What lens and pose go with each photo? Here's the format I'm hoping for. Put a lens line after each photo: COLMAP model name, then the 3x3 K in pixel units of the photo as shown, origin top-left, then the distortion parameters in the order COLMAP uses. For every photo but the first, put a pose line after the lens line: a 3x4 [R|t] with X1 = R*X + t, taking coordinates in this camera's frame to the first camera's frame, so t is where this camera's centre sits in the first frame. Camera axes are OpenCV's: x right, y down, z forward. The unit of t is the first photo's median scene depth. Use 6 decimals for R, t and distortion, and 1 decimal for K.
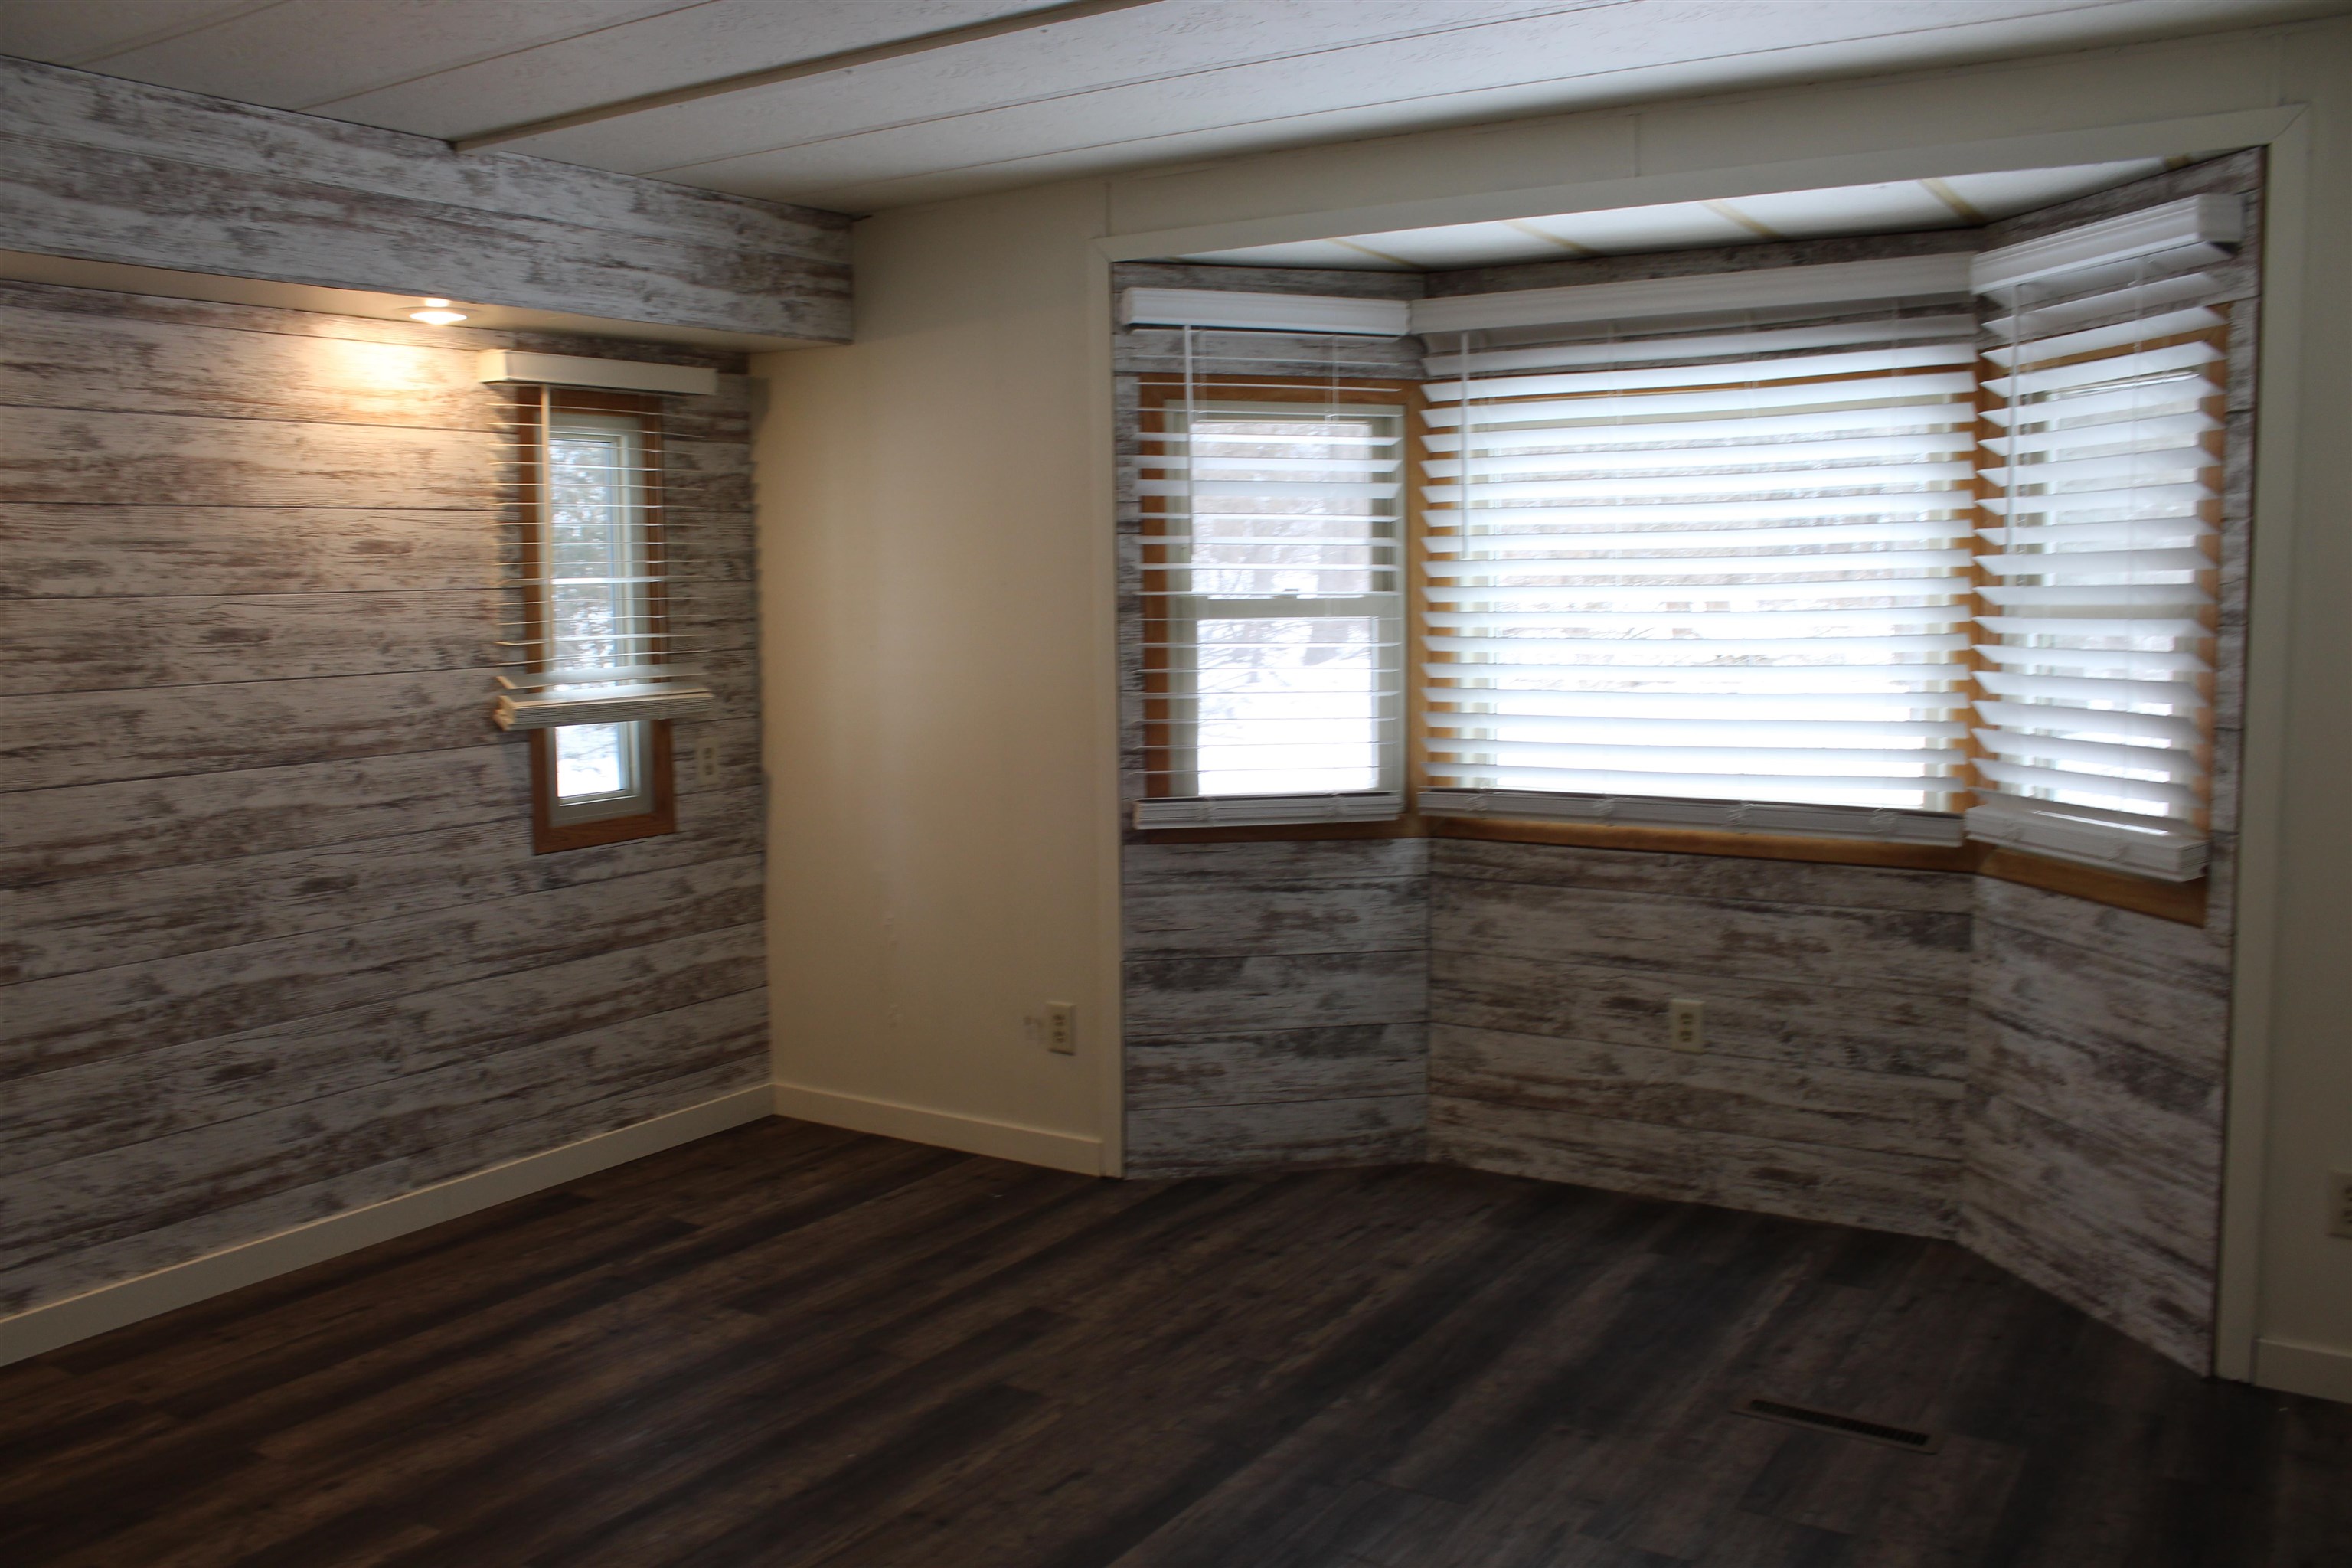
lens RADIAL K [[1988.8, 0, 1184.2], [0, 1988.8, 796.6], [0, 0, 1]] dist [-0.160982, 0.146507]
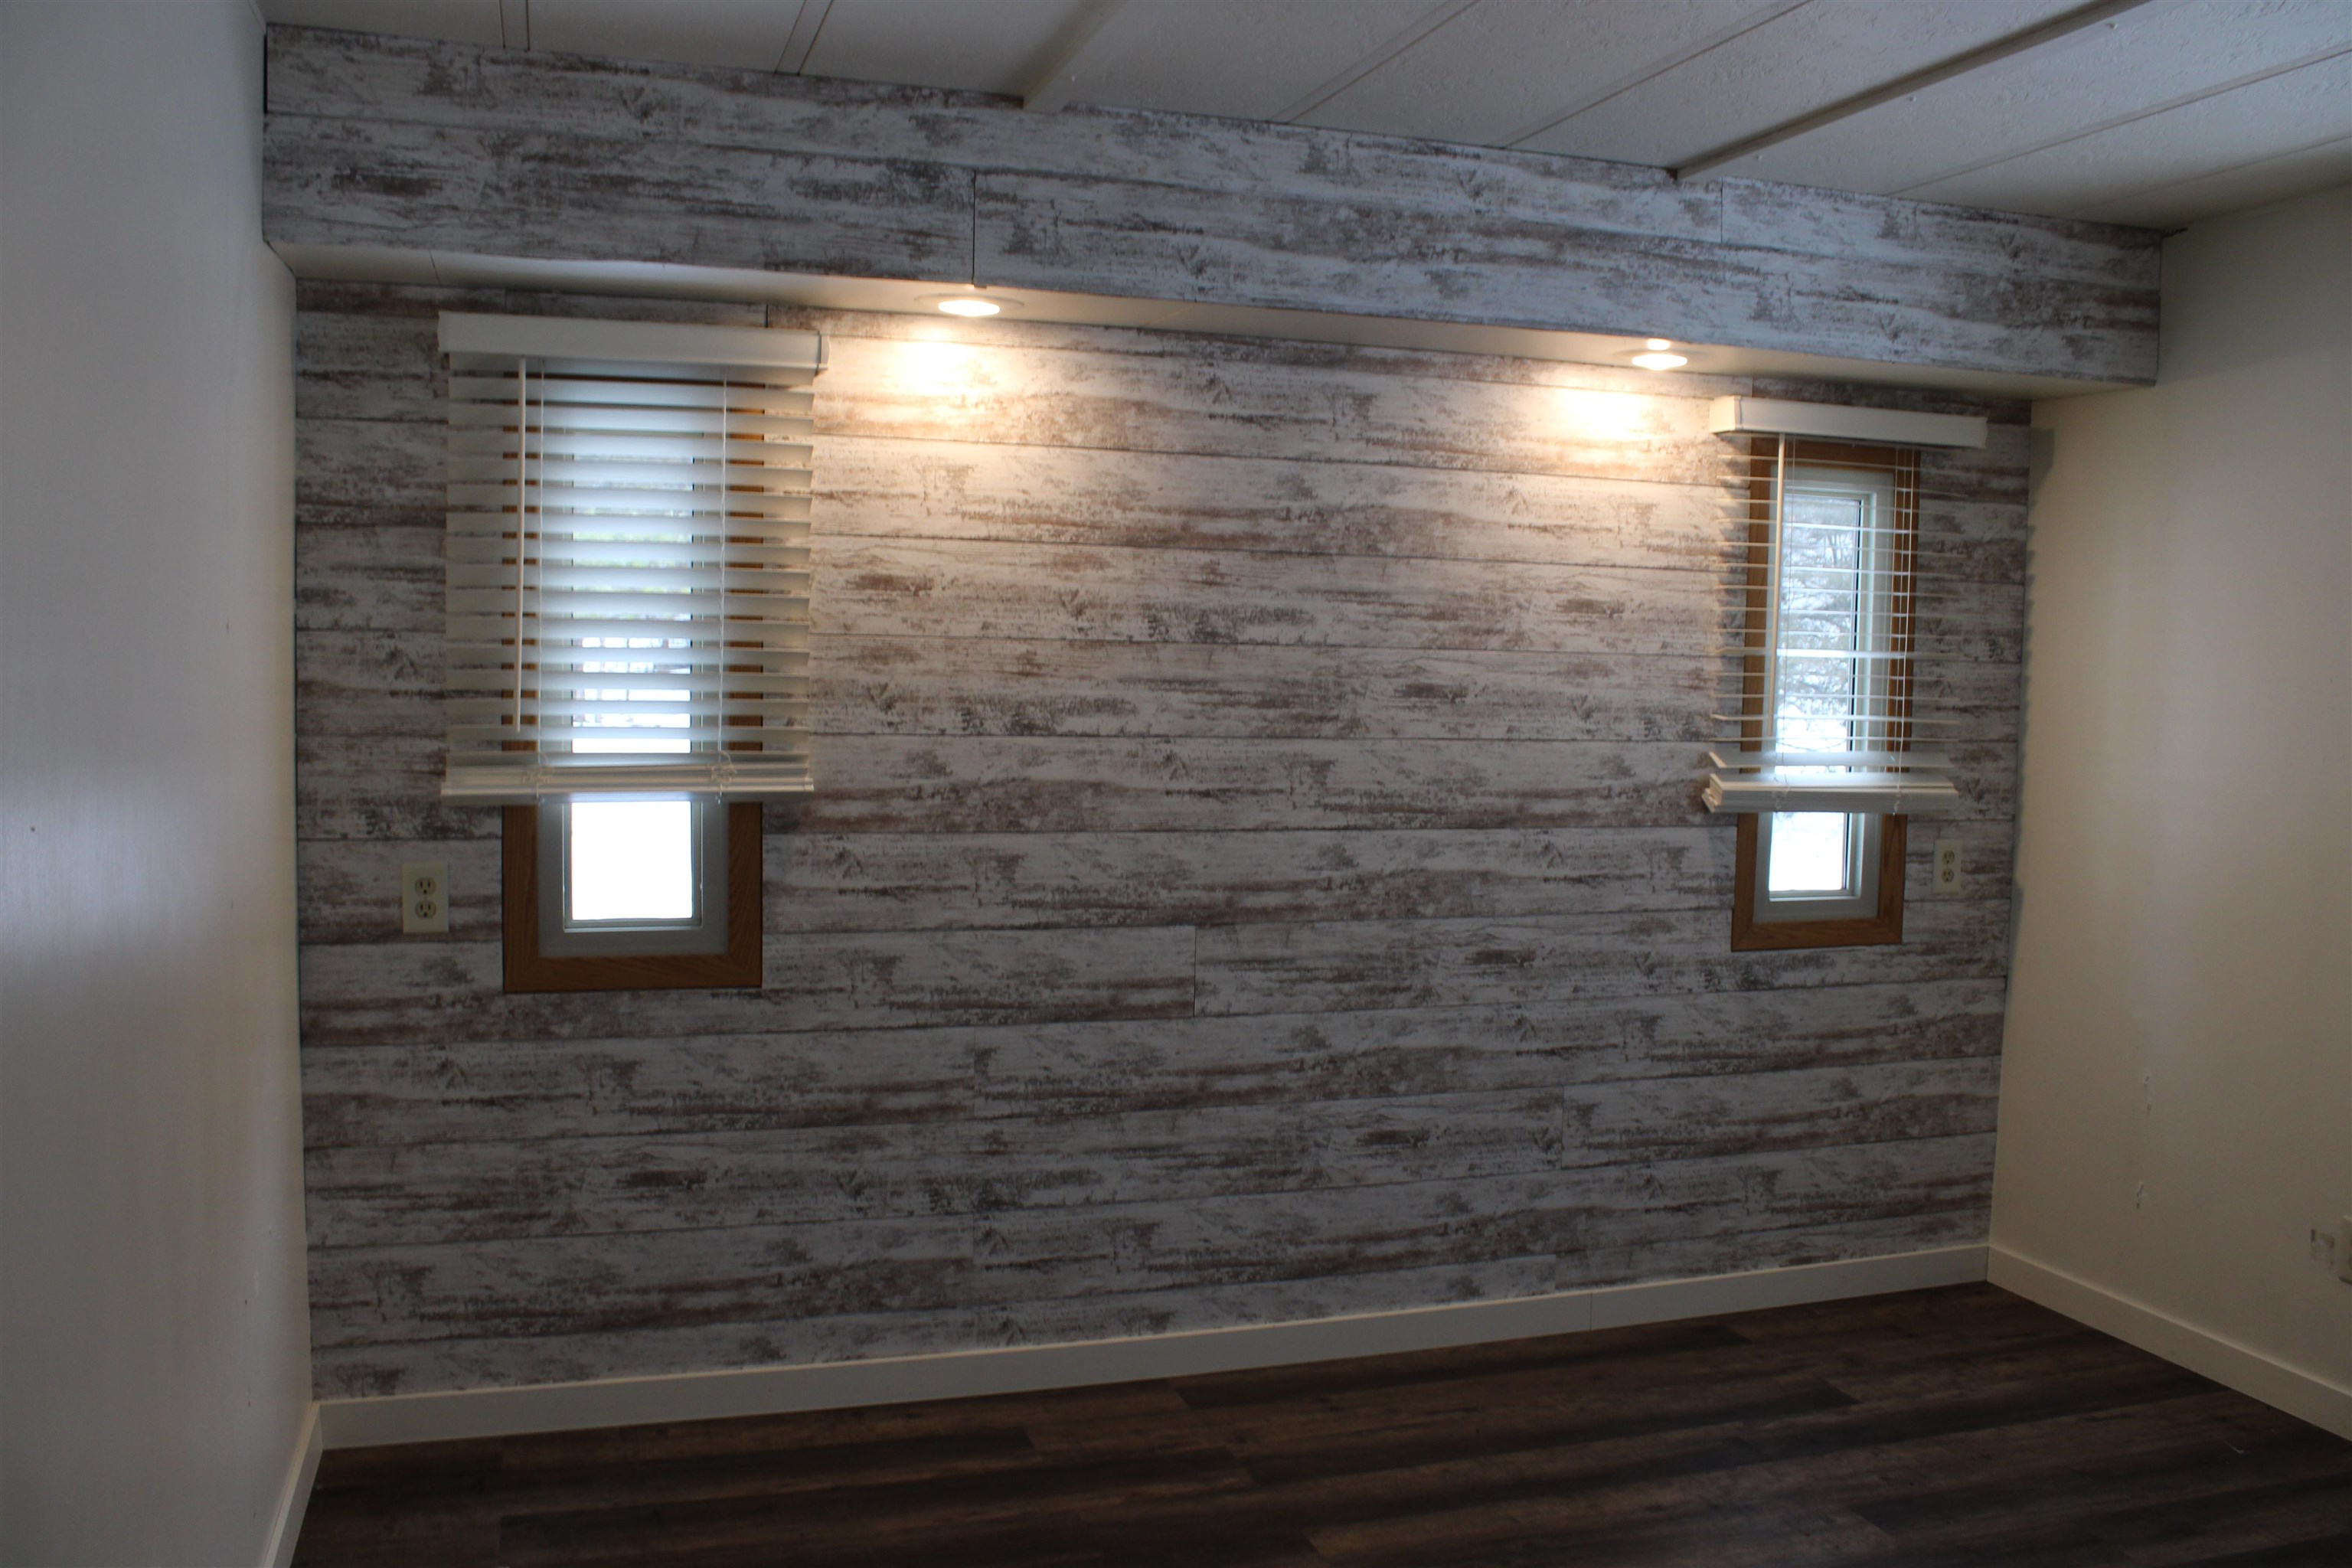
lens RADIAL K [[1988.8, 0, 1168.5], [0, 1988.8, 786.1], [0, 0, 1]] dist [-0.160982, 0.146507]
pose [[0.777216, 0.074642, -0.624791, 0.030488], [-0.101251, 0.994836, -0.007103, -0.014504], [0.621034, 0.068782, 0.780760, 0.131081]]
